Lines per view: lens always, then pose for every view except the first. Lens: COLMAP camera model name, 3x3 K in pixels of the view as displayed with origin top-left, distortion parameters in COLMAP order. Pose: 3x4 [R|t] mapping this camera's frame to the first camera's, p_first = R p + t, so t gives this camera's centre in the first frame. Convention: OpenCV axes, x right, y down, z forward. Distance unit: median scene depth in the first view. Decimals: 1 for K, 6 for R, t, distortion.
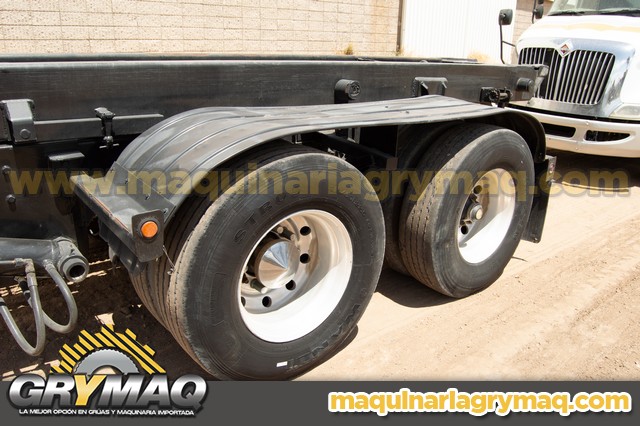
lens RADIAL K [[502.6, 0, 320.0], [0, 502.6, 213.0], [0, 0, 1]] dist [-0.105480, 0.047544]
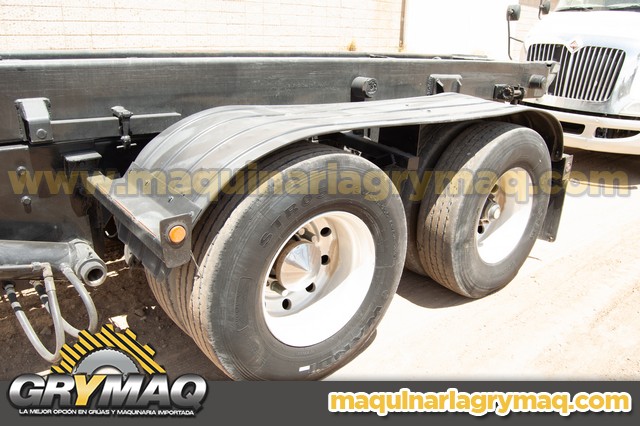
lens RADIAL K [[502.6, 0, 320.0], [0, 502.6, 213.0], [0, 0, 1]] dist [-0.105480, 0.047544]
pose [[0.999993, -0.000963, 0.003502, -0.039317], [0.000931, 0.999958, 0.009130, -0.009416], [-0.003511, -0.009126, 0.999952, 0.017291]]
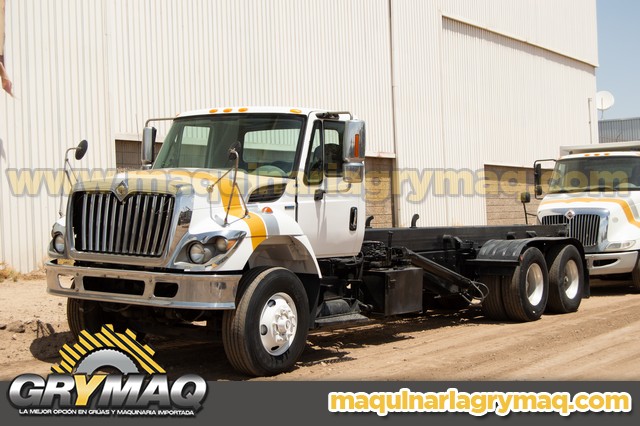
lens RADIAL K [[1052.8, 0, 320.0], [0, 1052.8, 213.0], [0, 0, 1]] dist [-0.029559, -0.104309]
pose [[0.957101, -0.059487, 0.283582, -2.646067], [0.152644, 0.935395, -0.318960, 1.331764], [-0.246287, 0.348564, 0.904348, -4.042245]]
